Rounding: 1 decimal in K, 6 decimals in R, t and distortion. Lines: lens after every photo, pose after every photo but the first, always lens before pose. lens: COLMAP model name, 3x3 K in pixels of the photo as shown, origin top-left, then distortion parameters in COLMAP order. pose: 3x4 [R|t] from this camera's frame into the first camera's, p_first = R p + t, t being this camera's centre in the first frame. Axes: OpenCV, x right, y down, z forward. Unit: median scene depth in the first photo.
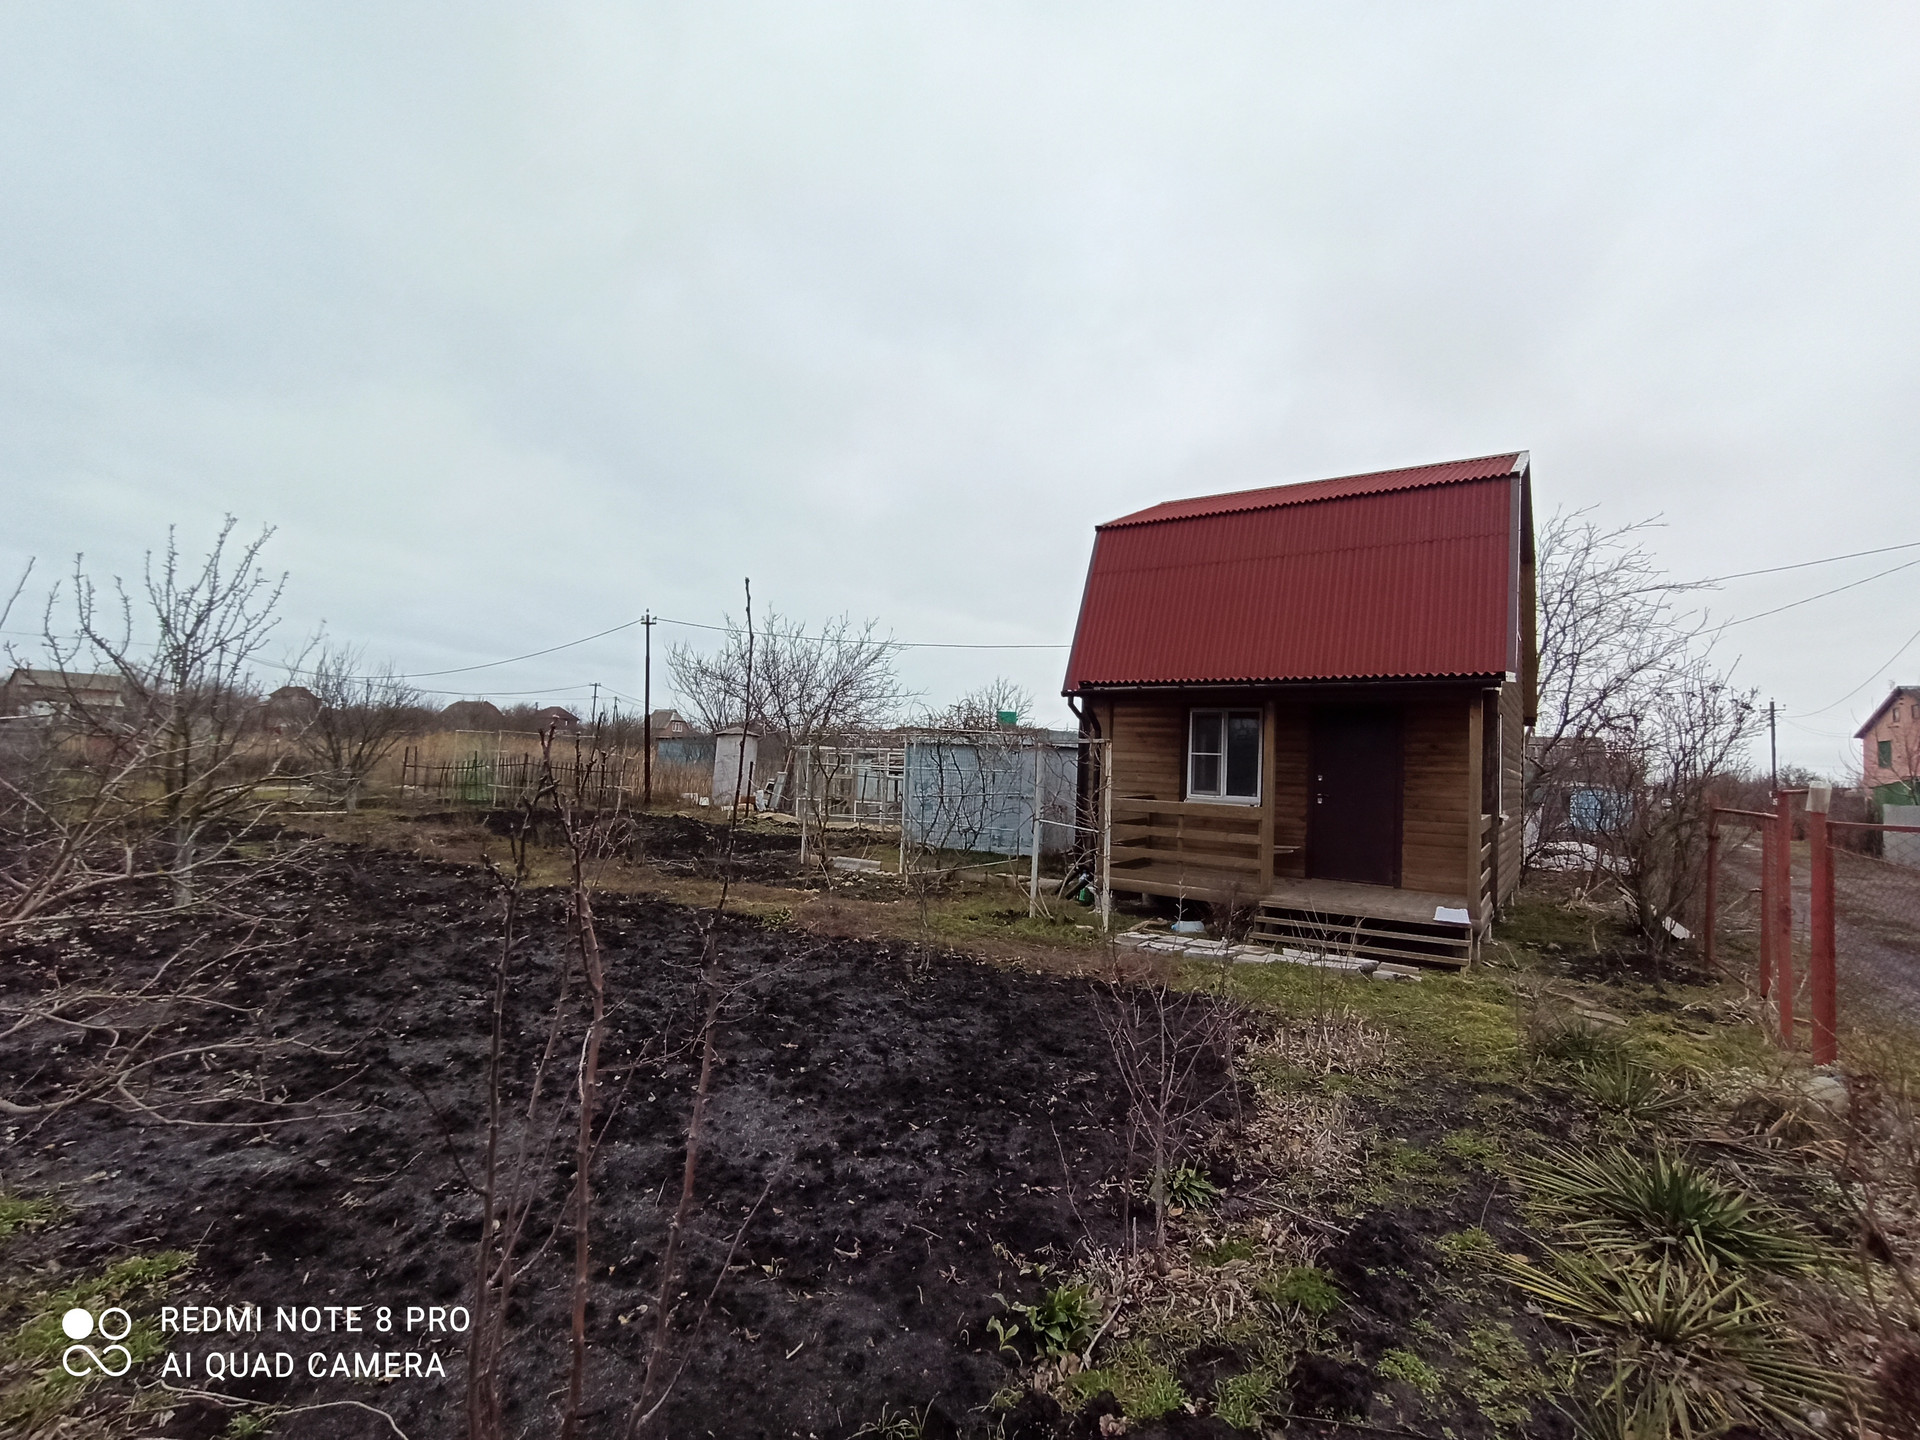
lens RADIAL K [[878.6, 0, 957.5], [0, 878.6, 719.5], [0, 0, 1]] dist [-0.027463, 0.016847]
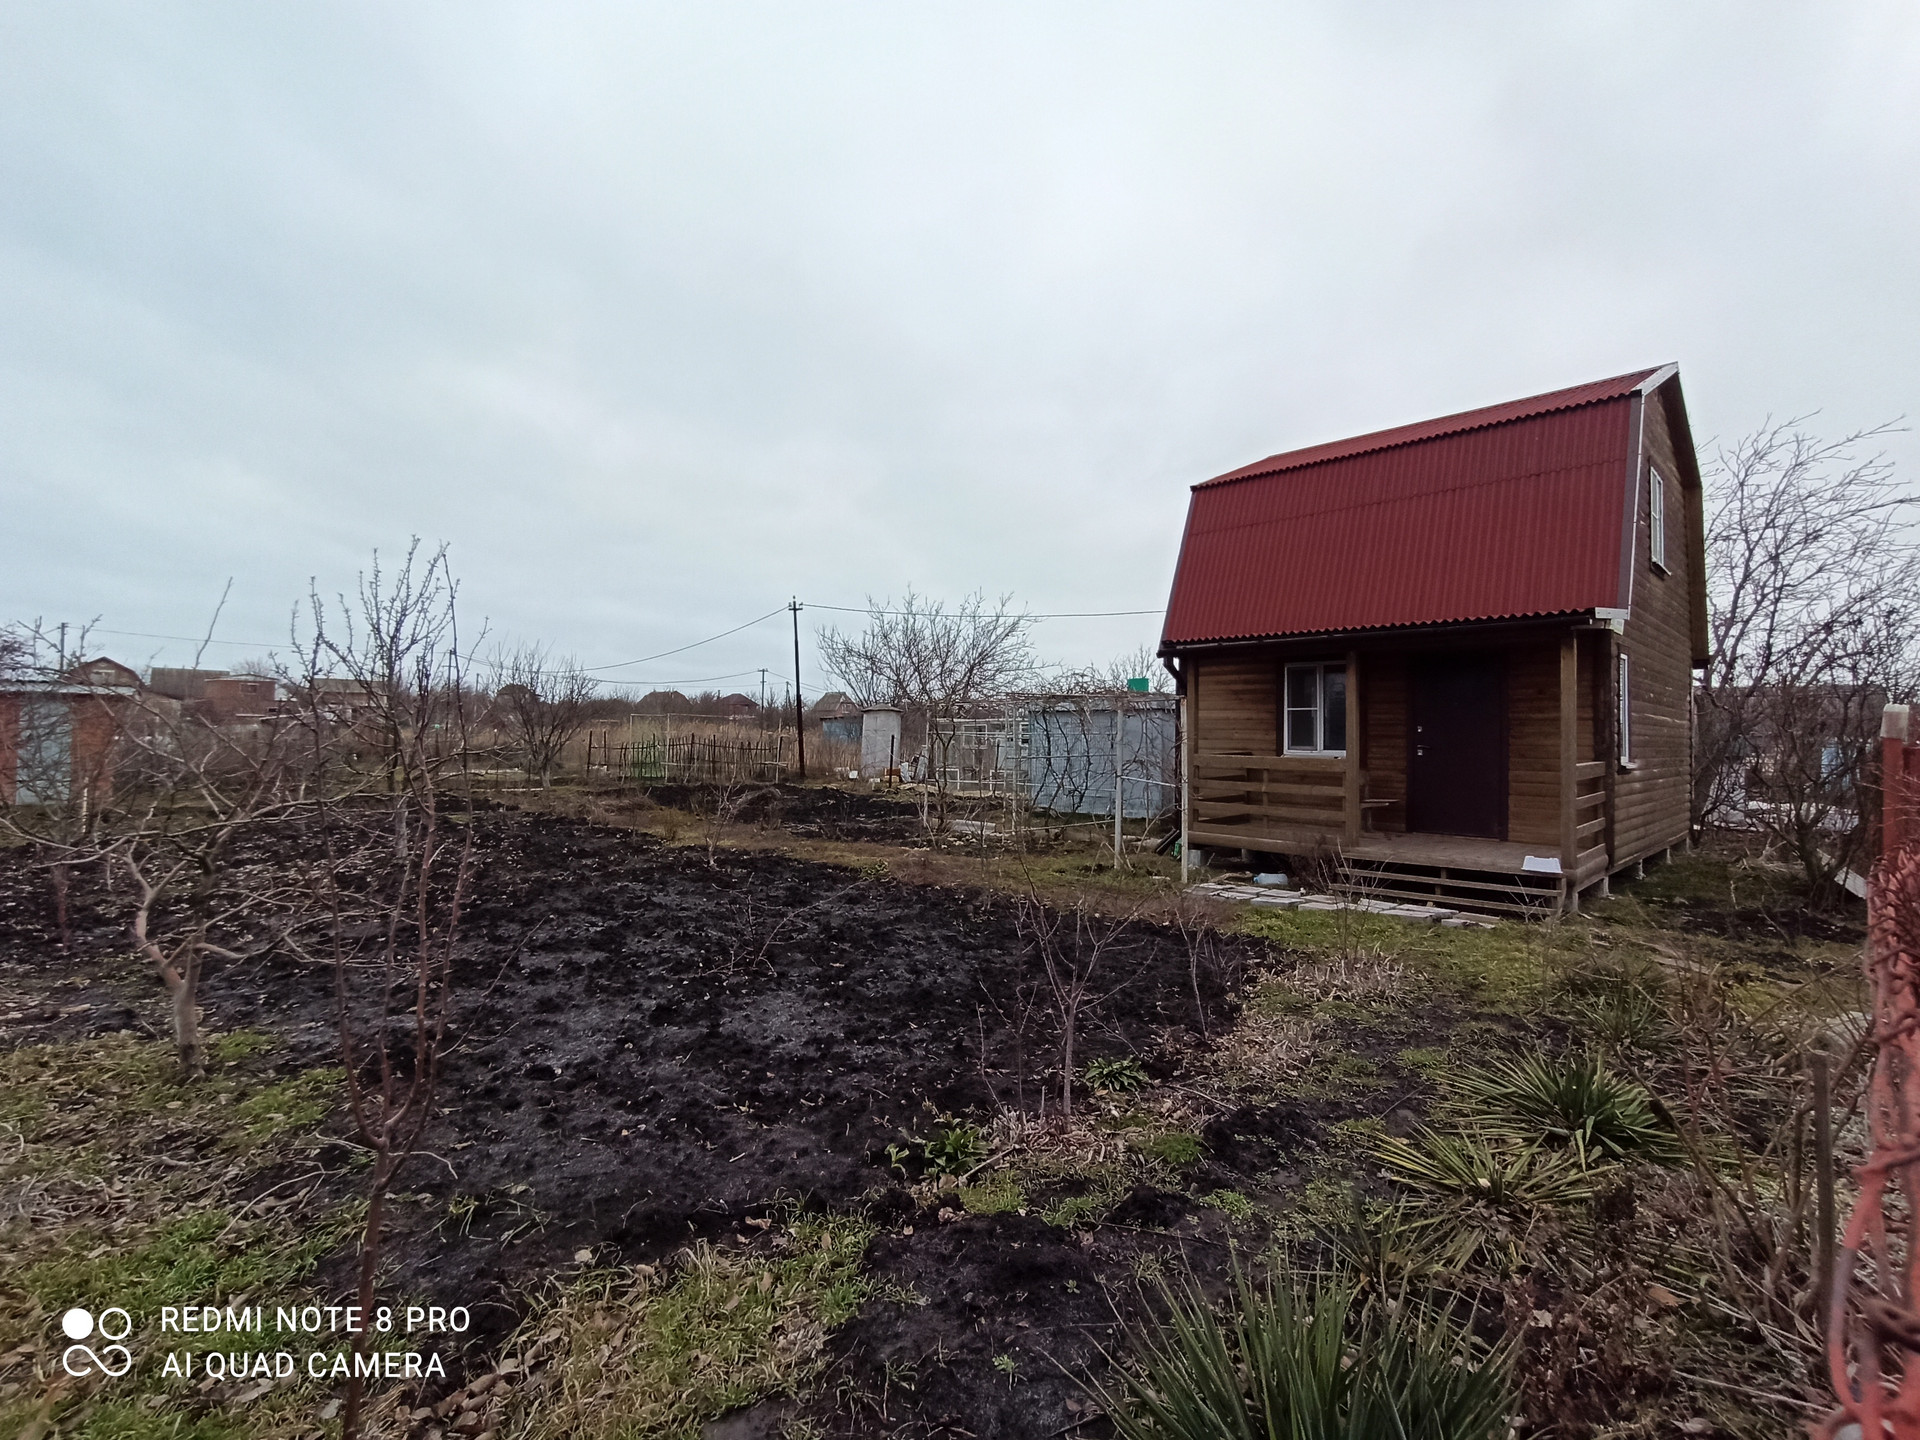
lens RADIAL K [[878.6, 0, 958.2], [0, 878.6, 713.8], [0, 0, 1]] dist [-0.027463, 0.016847]
pose [[0.981978, -0.032196, -0.186235, 0.129380], [0.036149, 0.999187, 0.017869, 0.019956], [0.185508, -0.024280, 0.982343, -0.062099]]
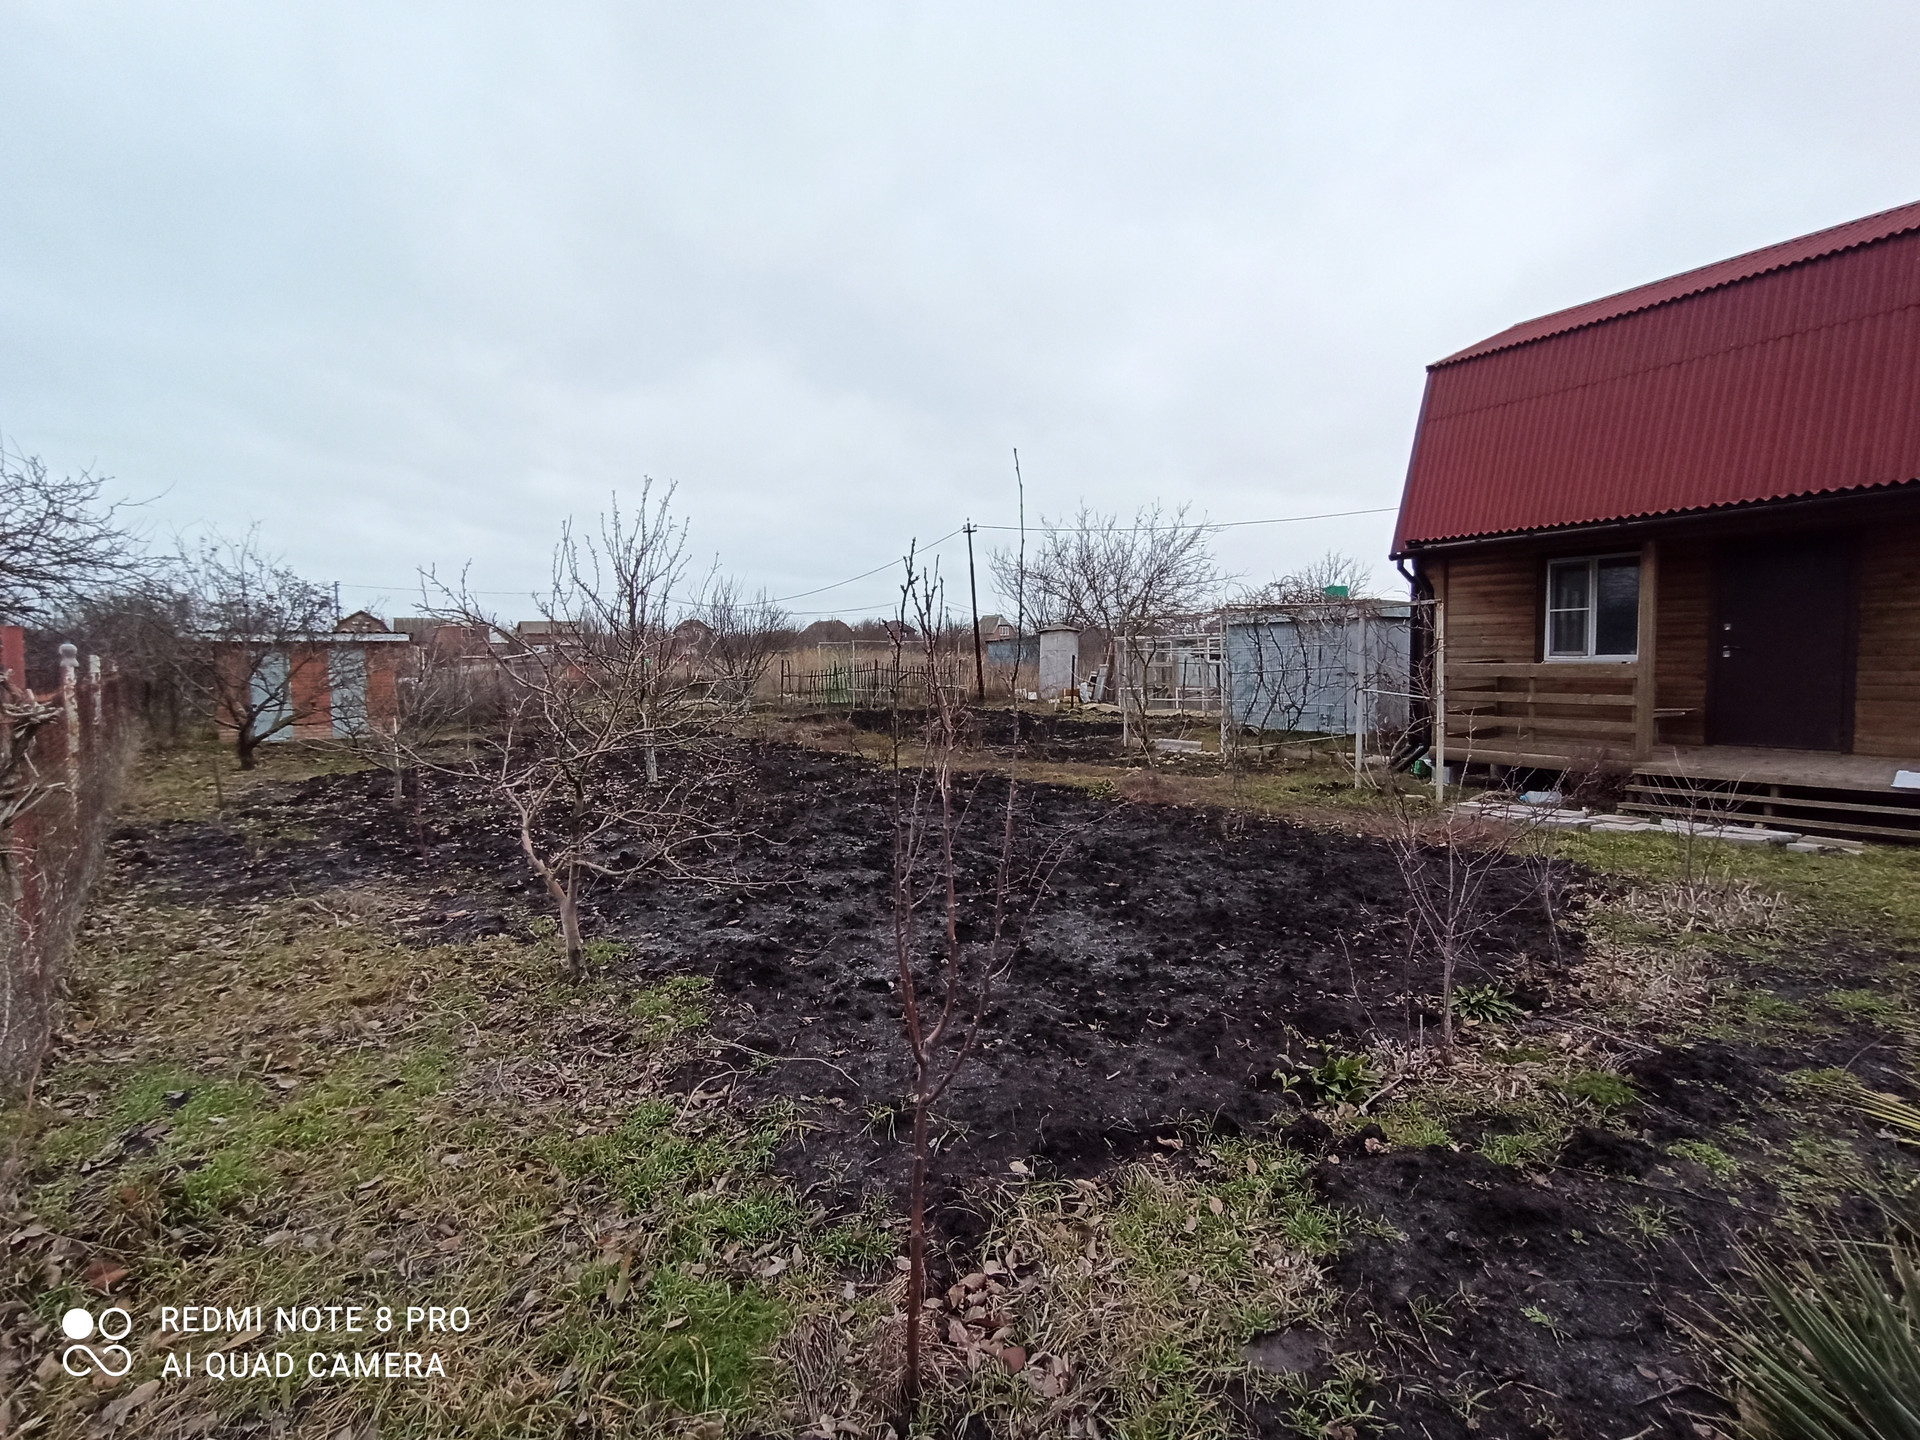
lens RADIAL K [[878.6, 0, 961.7], [0, 878.6, 716.7], [0, 0, 1]] dist [-0.027463, 0.016847]
pose [[0.934520, -0.034415, -0.354244, 0.025588], [0.074660, 0.992125, 0.100571, 0.018645], [0.347993, -0.120434, 0.929729, -0.068943]]
